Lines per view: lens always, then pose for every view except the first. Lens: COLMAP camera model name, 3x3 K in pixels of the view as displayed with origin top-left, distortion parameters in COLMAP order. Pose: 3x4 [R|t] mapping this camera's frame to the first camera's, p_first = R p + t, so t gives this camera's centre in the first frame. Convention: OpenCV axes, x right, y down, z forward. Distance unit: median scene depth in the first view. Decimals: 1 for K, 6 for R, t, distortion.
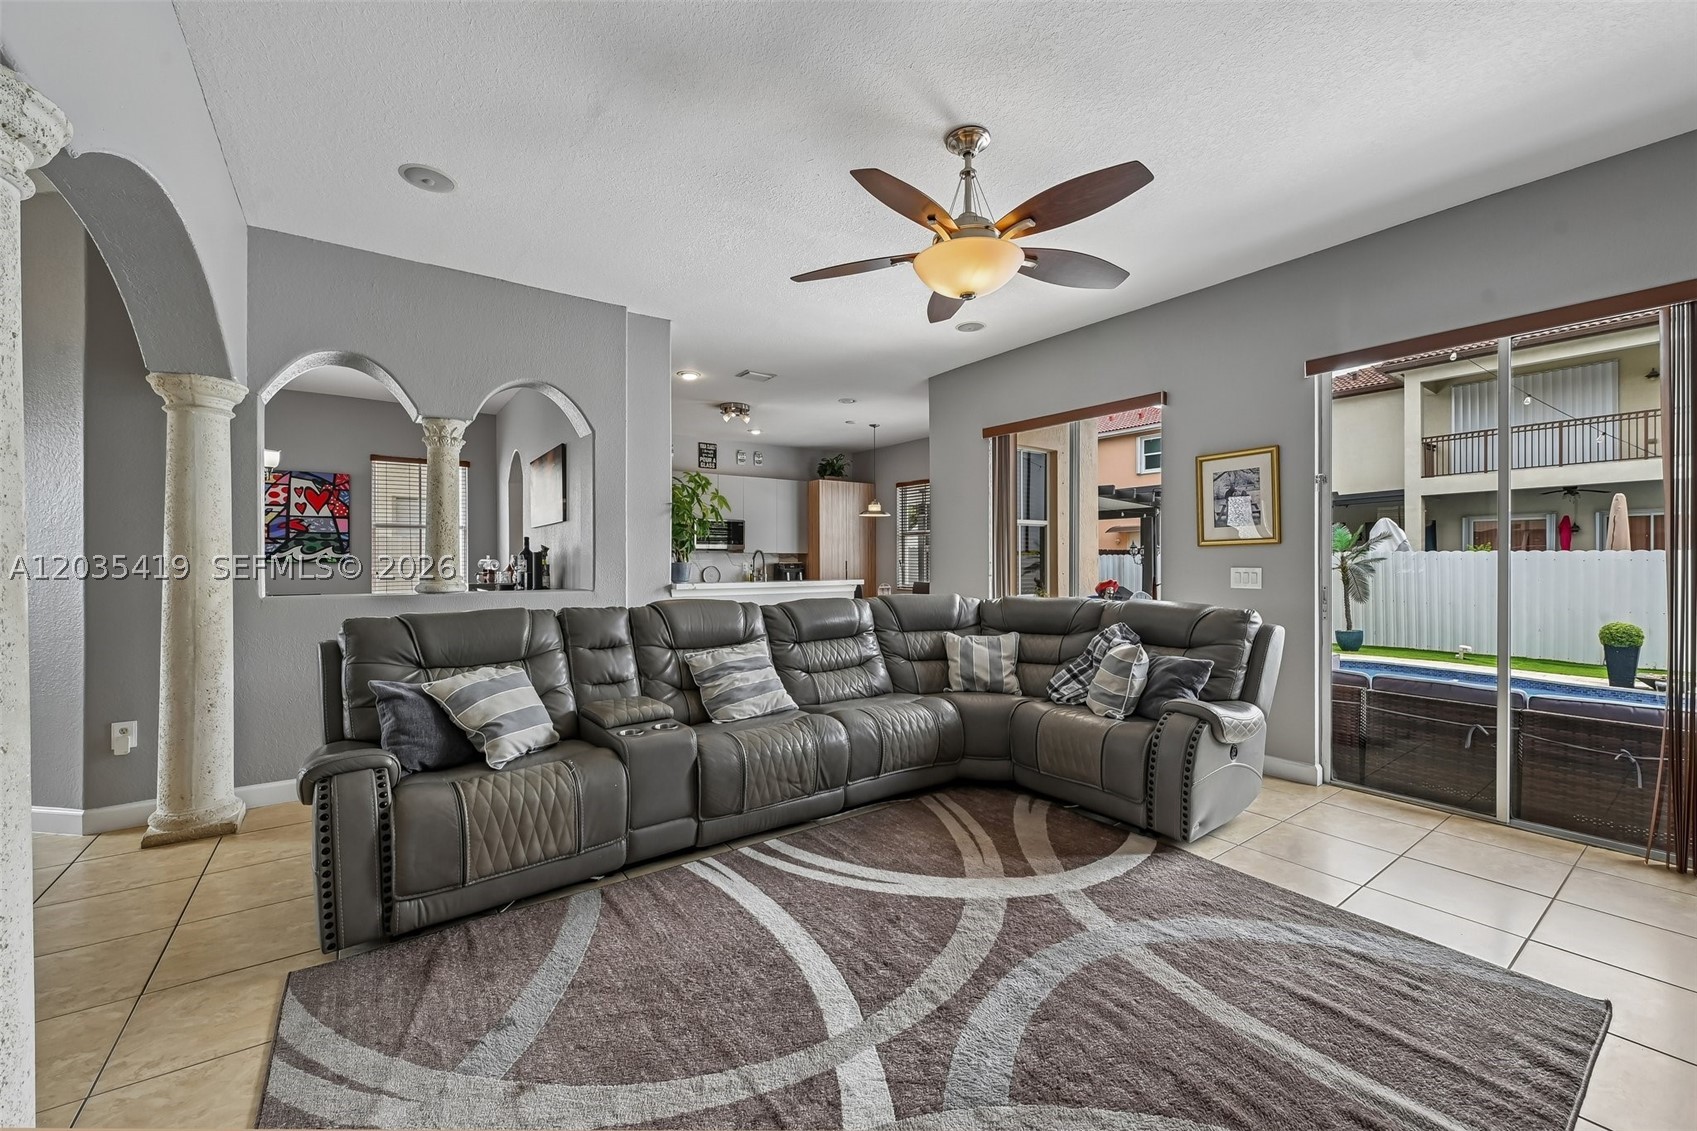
lens RADIAL K [[667.3, 0, 845.4], [0, 667.3, 561.0], [0, 0, 1]] dist [-0.002275, -0.000042]
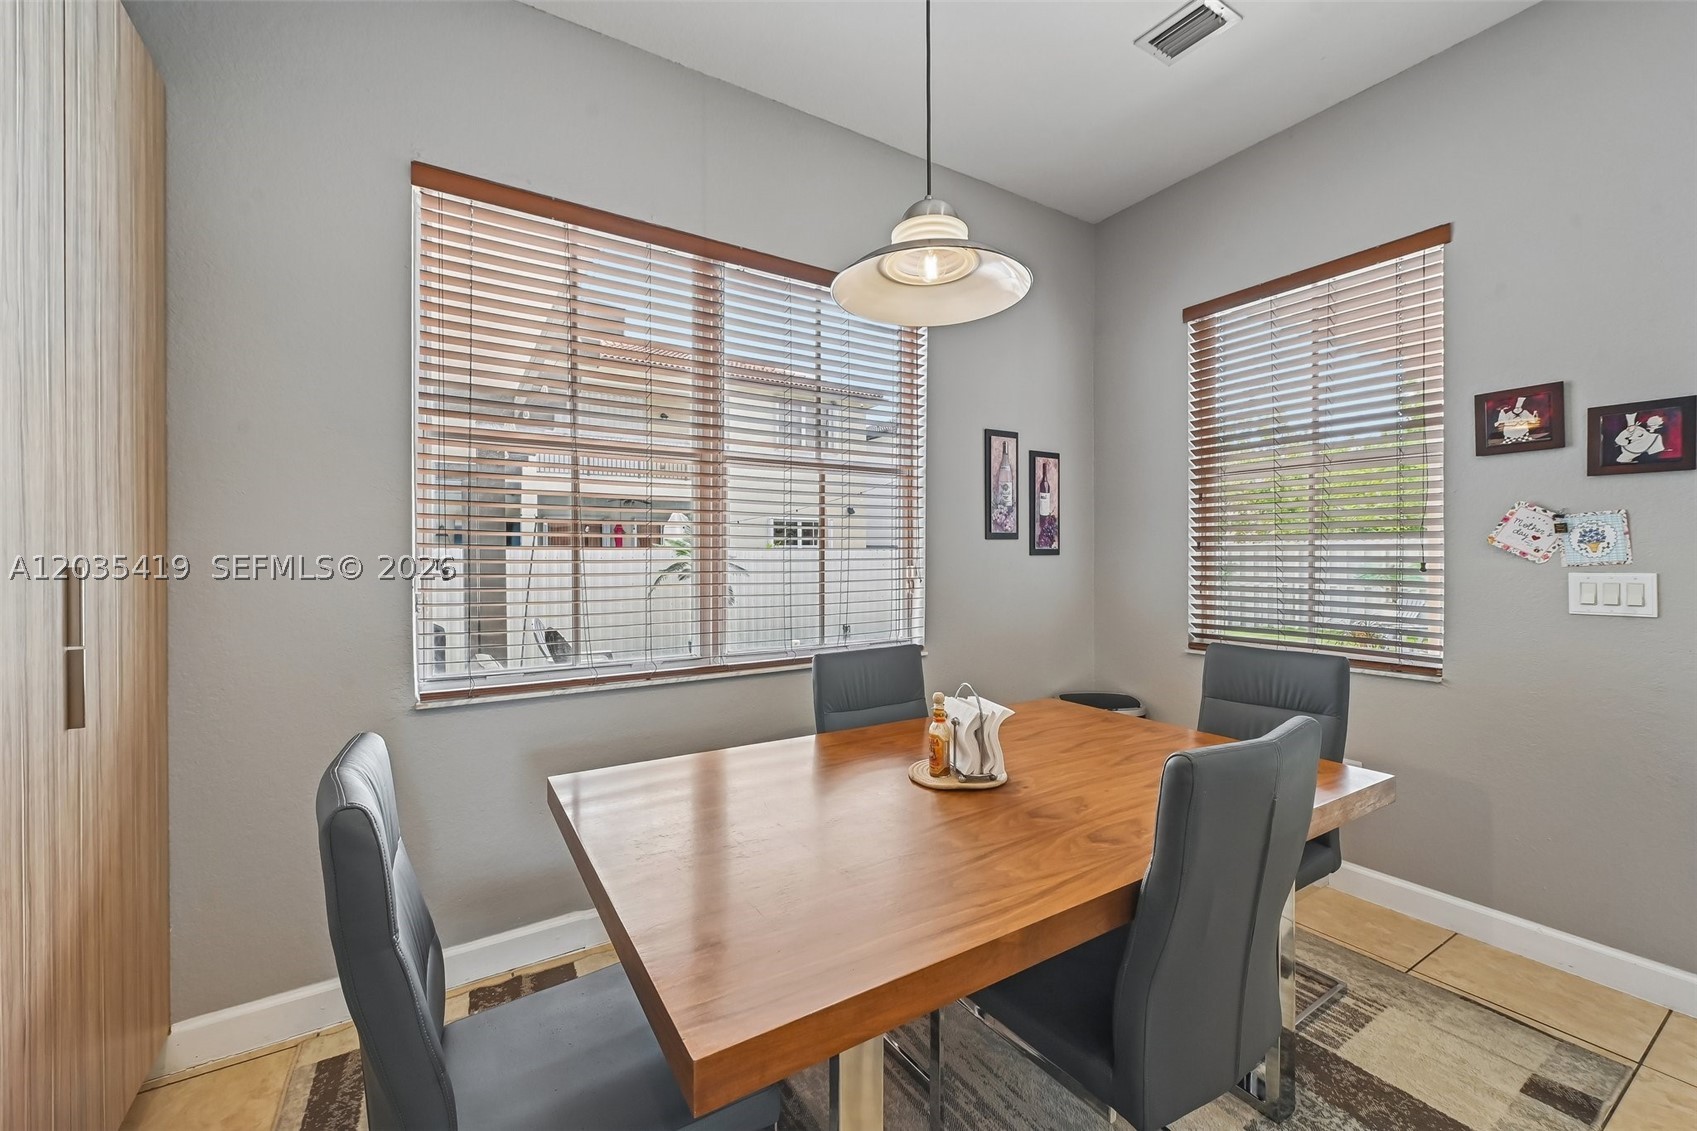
lens RADIAL K [[673.1, 0, 842.5], [0, 673.1, 557.1], [0, 0, 1]] dist [-0.001759, -0.000205]
pose [[0.073262, 0.003168, 0.997308, -0.163406], [0.009793, 0.999944, -0.003896, -0.001562], [-0.997265, 0.010052, 0.073227, 1.292431]]
